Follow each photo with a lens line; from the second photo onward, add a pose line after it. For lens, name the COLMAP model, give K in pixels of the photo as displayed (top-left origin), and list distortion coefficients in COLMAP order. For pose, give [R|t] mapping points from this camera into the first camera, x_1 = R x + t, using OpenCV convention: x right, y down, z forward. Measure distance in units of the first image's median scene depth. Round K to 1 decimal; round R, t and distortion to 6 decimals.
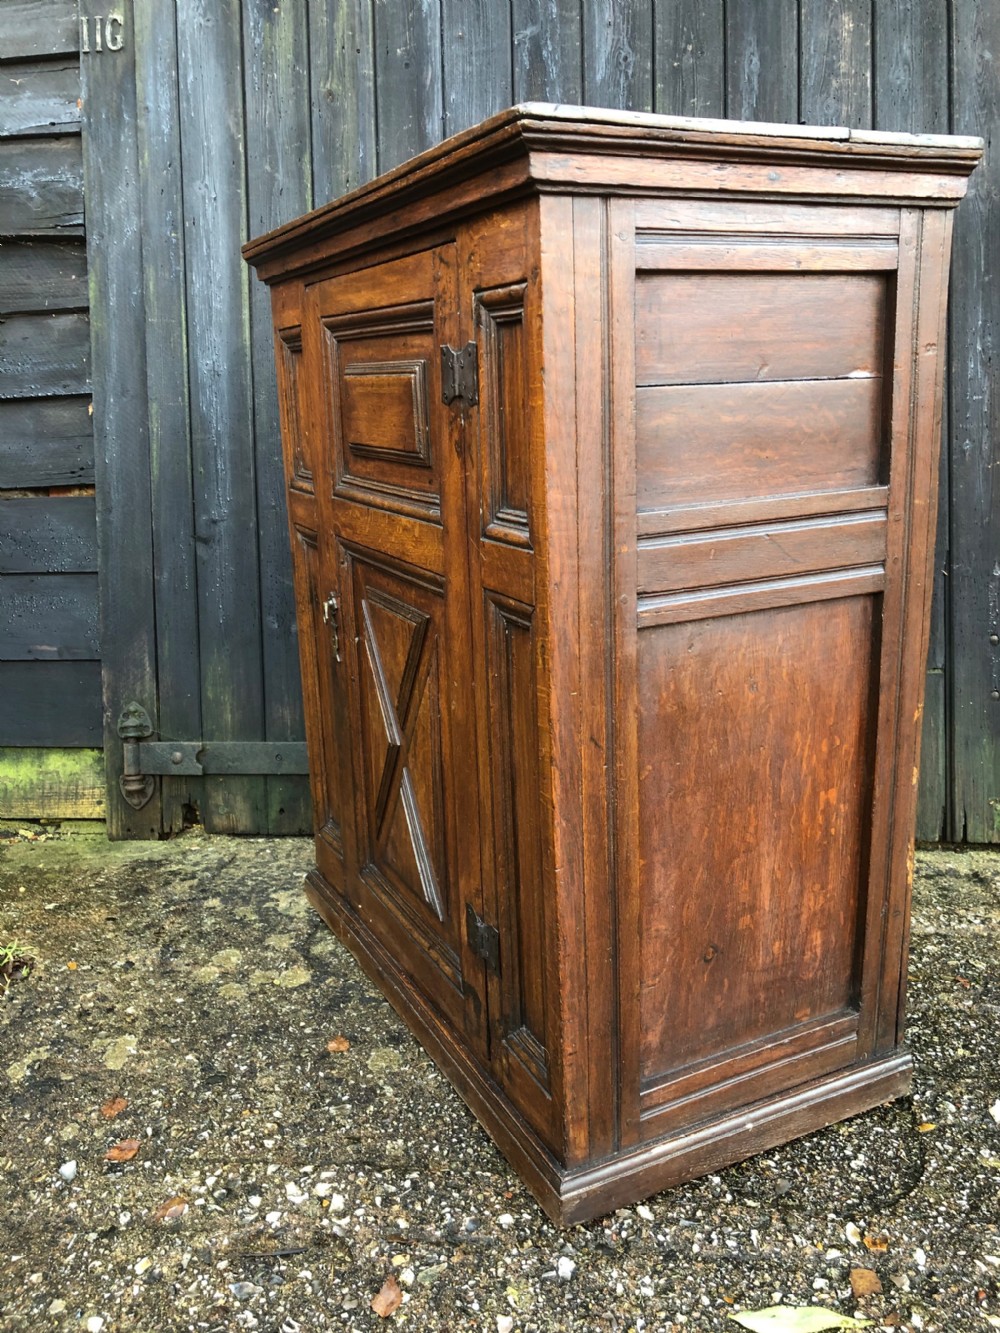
lens RADIAL K [[1091.8, 0, 500.0], [0, 1091.8, 666.5], [0, 0, 1]] dist [0.014381, 0.008025]
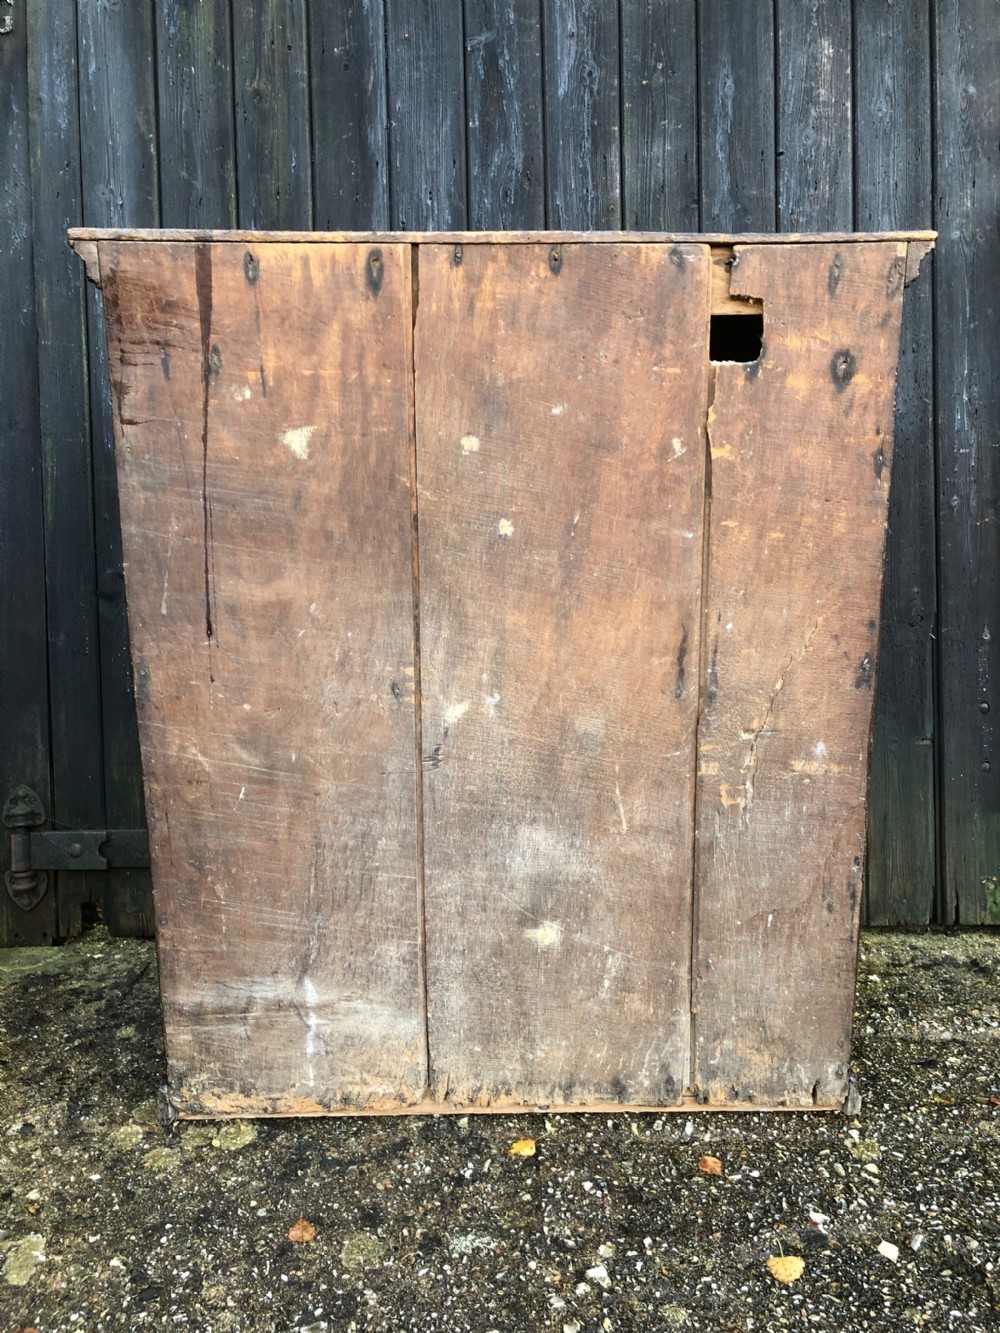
lens RADIAL K [[1084.0, 0, 506.8], [0, 1084.0, 665.6], [0, 0, 1]] dist [0.068331, -0.077793]
pose [[0.993093, -0.006213, 0.117165, -0.088985], [0.008473, 0.999787, -0.018799, -0.063099], [-0.117023, 0.019662, 0.992934, 0.155202]]
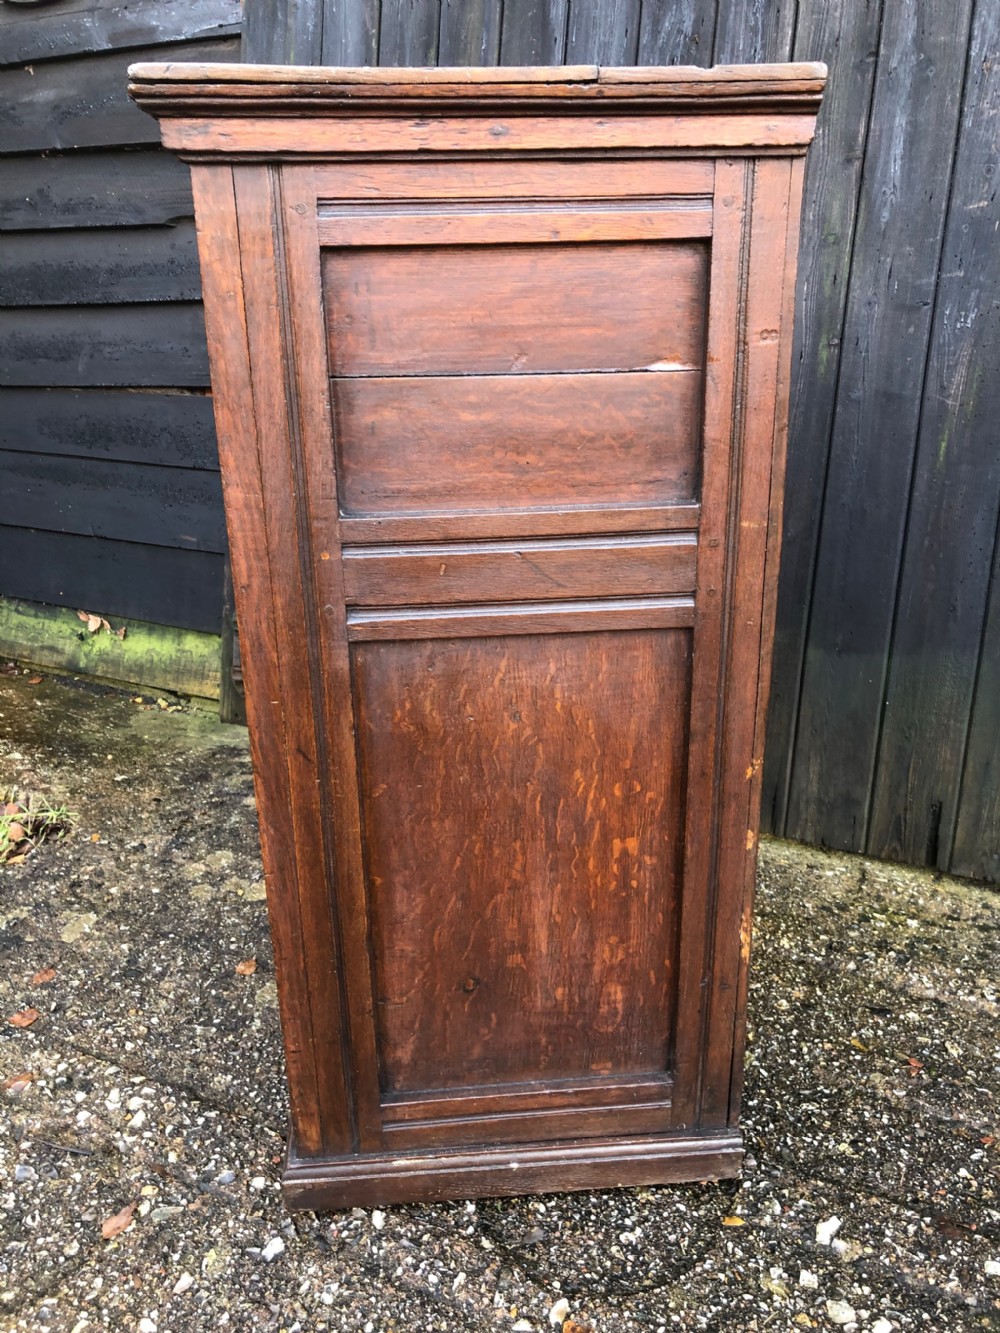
lens RADIAL K [[1087.7, 0, 499.2], [0, 1087.7, 664.9], [0, 0, 1]] dist [0.026598, -0.015444]
pose [[0.933714, 0.145469, -0.327134, 0.380859], [-0.108146, 0.985649, 0.129620, -0.103112], [0.341294, -0.085649, 0.936046, 0.127388]]
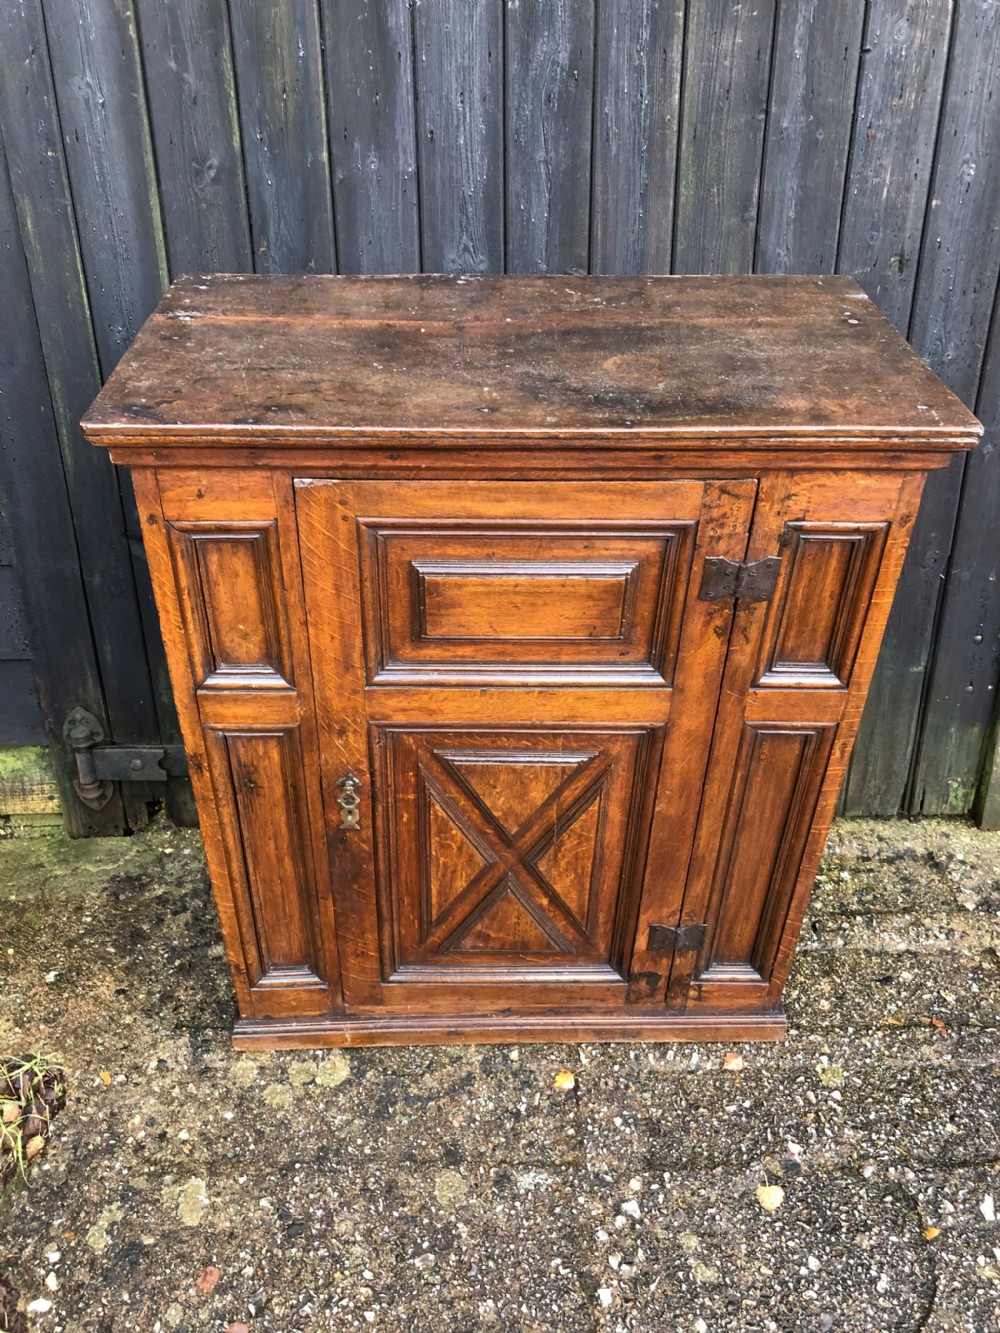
lens RADIAL K [[1085.2, 0, 490.5], [0, 1085.2, 671.7], [0, 0, 1]] dist [0.015675, 0.006704]
pose [[0.988042, -0.058112, 0.142817, -0.186284], [0.000530, 0.927532, 0.373743, -0.506154], [-0.154186, -0.369198, 0.916471, 0.191690]]
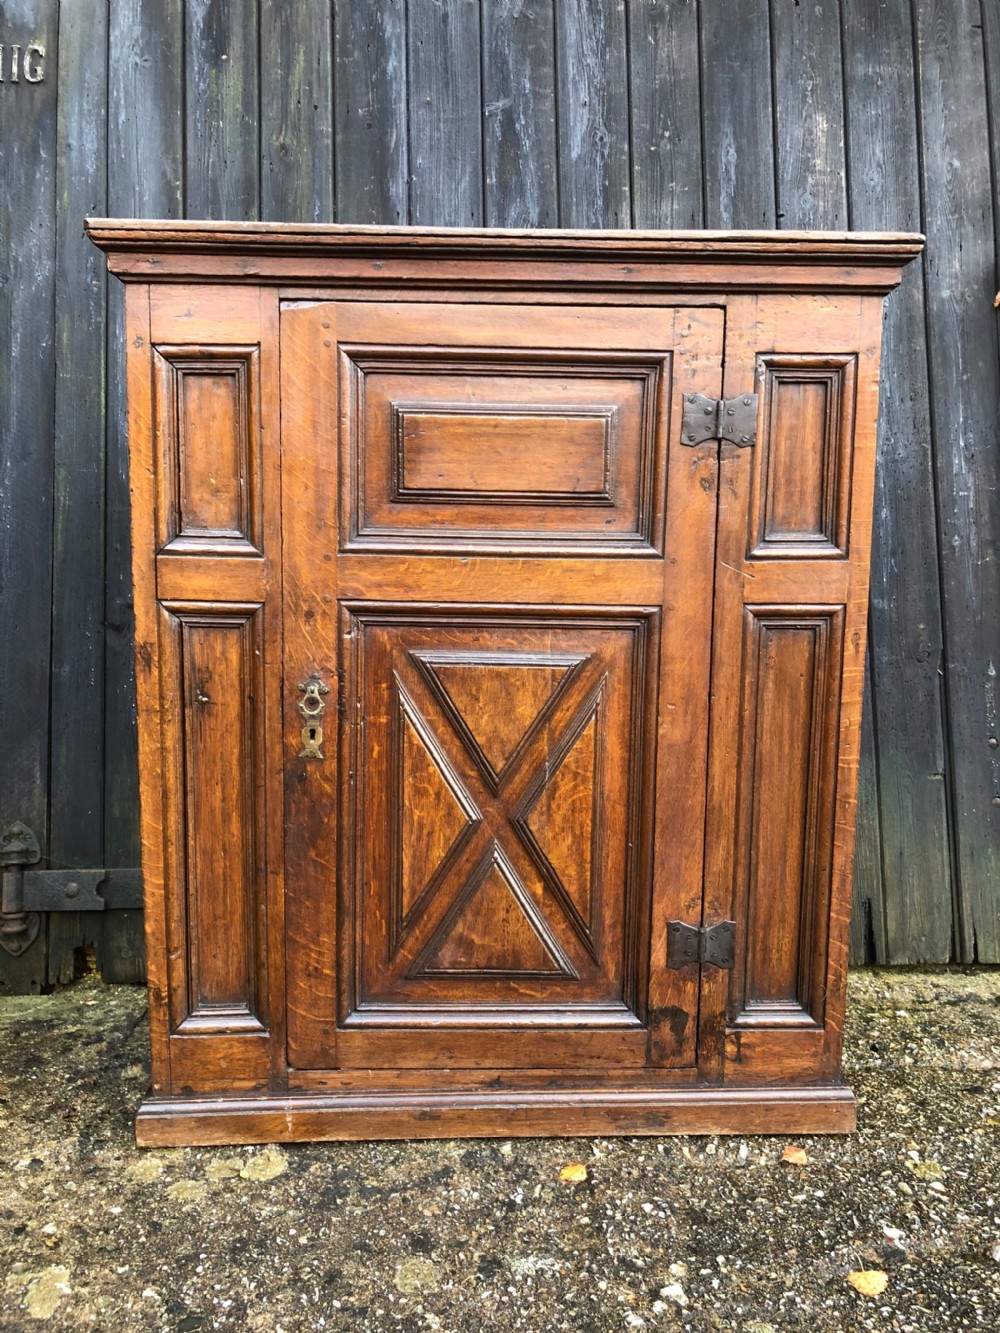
lens RADIAL K [[1087.7, 0, 499.2], [0, 1087.7, 664.9], [0, 0, 1]] dist [0.026598, -0.015444]
pose [[0.985695, 0.012907, 0.168045, -0.178918], [0.008197, 0.992212, -0.124292, 0.031112], [-0.168340, 0.123891, 0.977912, 0.185872]]
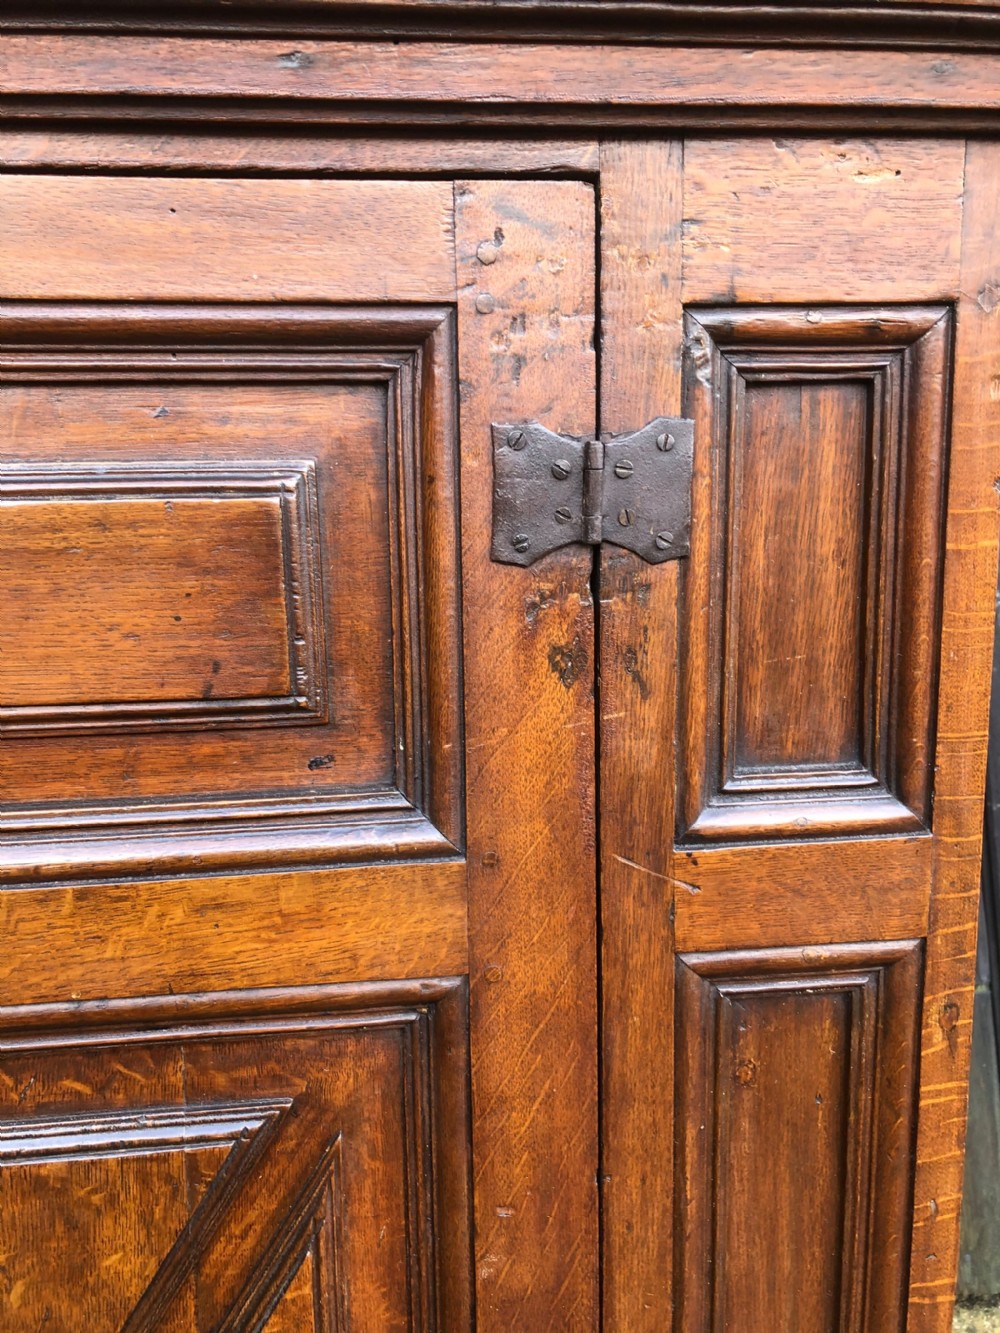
lens RADIAL K [[1087.7, 0, 499.2], [0, 1087.7, 664.9], [0, 0, 1]] dist [0.026598, -0.015444]
pose [[0.967046, -0.039544, 0.251512, 0.021513], [0.061739, 0.994802, -0.080973, -0.186893], [-0.247003, 0.093833, 0.964461, 0.668450]]
